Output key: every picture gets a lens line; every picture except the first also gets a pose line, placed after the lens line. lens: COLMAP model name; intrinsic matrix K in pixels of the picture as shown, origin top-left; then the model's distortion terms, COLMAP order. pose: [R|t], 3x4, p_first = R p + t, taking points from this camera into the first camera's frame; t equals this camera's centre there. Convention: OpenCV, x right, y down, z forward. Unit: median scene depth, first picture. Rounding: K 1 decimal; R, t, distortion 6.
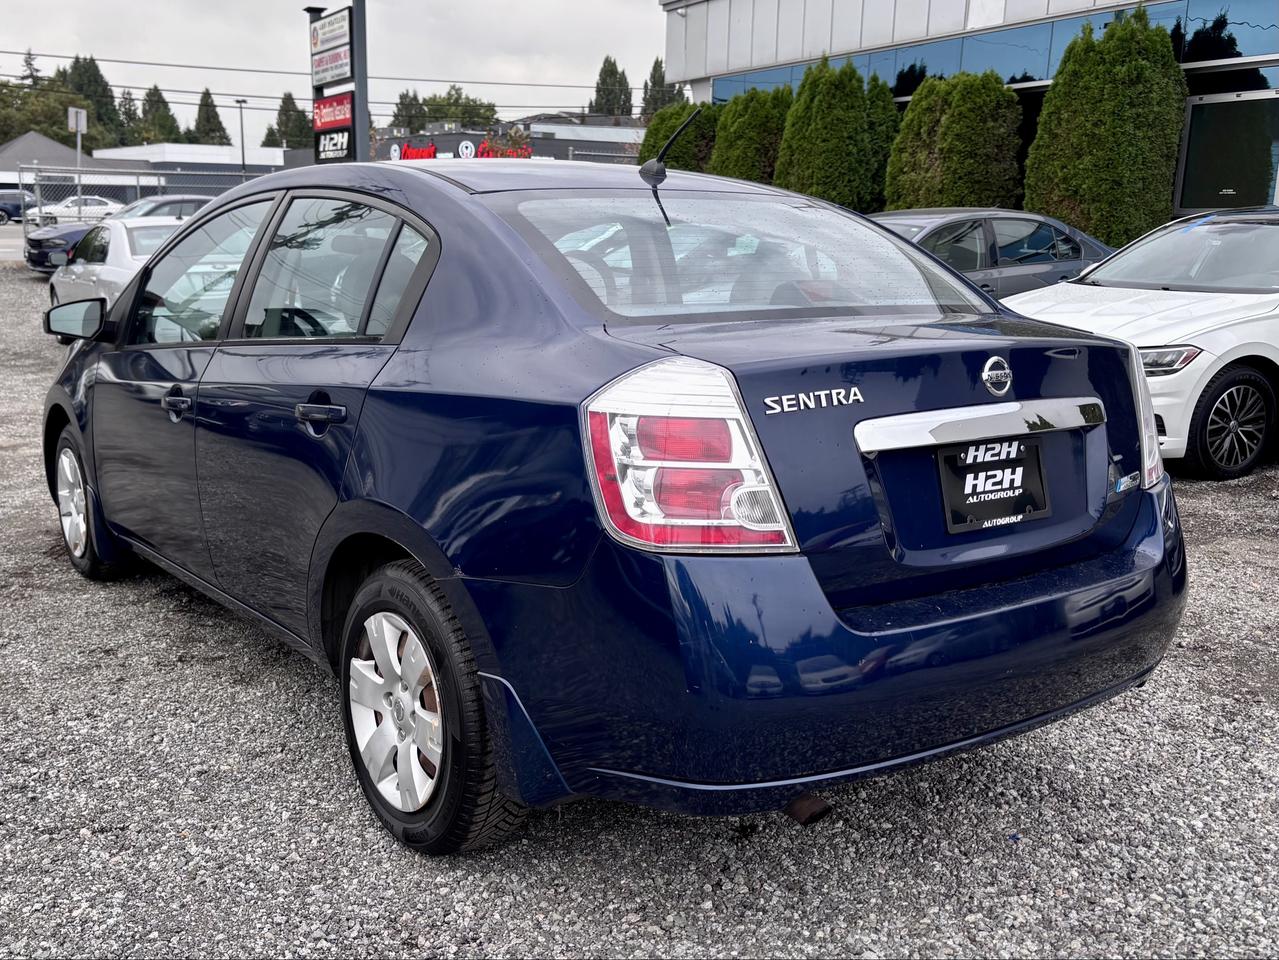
lens RADIAL K [[1322.9, 0, 563.7], [0, 1322.9, 500.2], [0, 0, 1]] dist [0.028431, 0.000000]
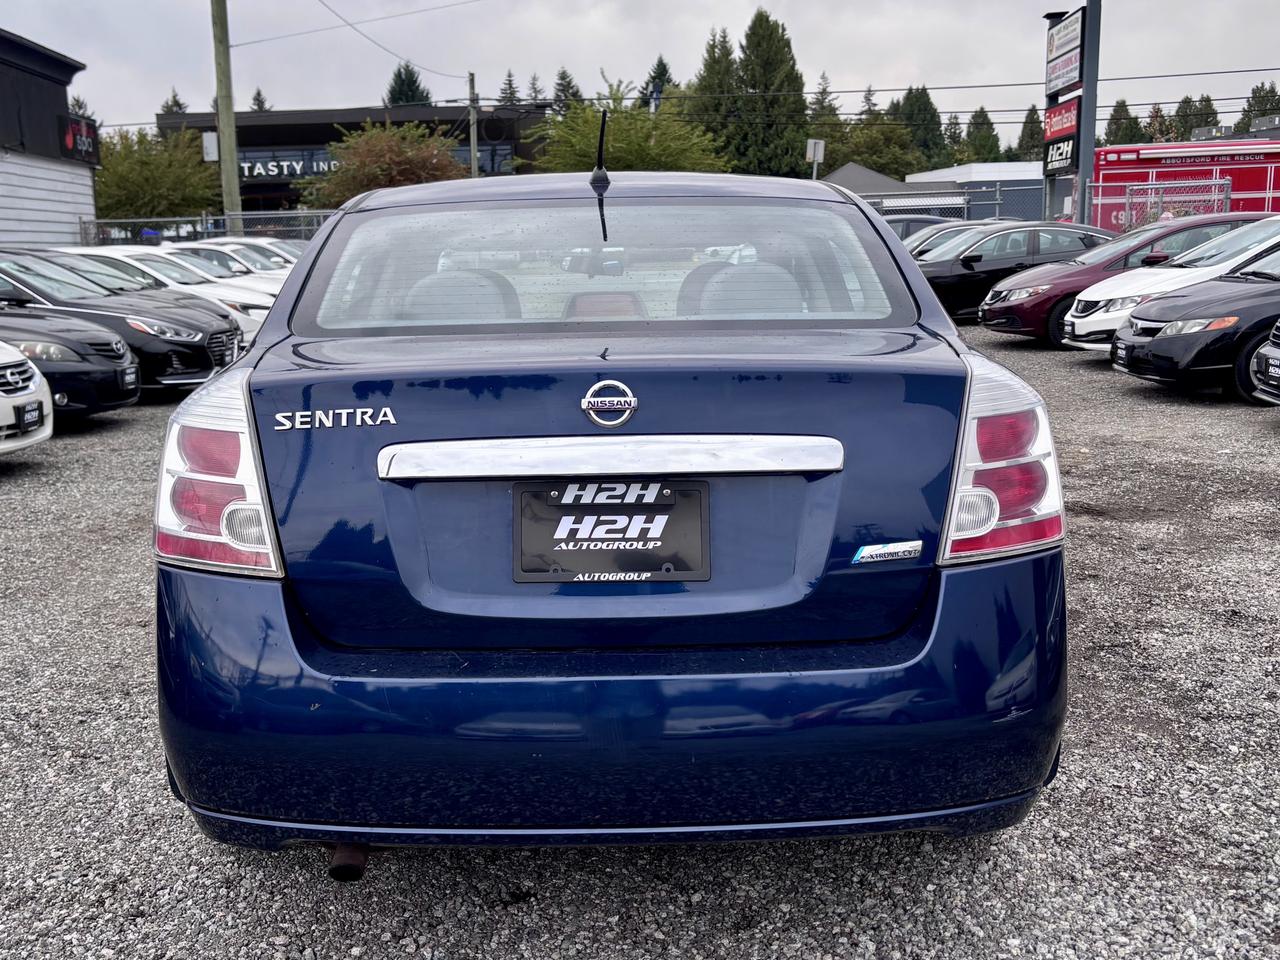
lens RADIAL K [[1323.9, 0, 637.1], [0, 1323.9, 478.3], [0, 0, 1]] dist [0.028431, 0.000000]
pose [[0.814613, 0.067252, -0.576093, 0.146262], [-0.084254, 0.996440, -0.002817, -0.007984], [0.573853, 0.050833, 0.817379, 0.059232]]
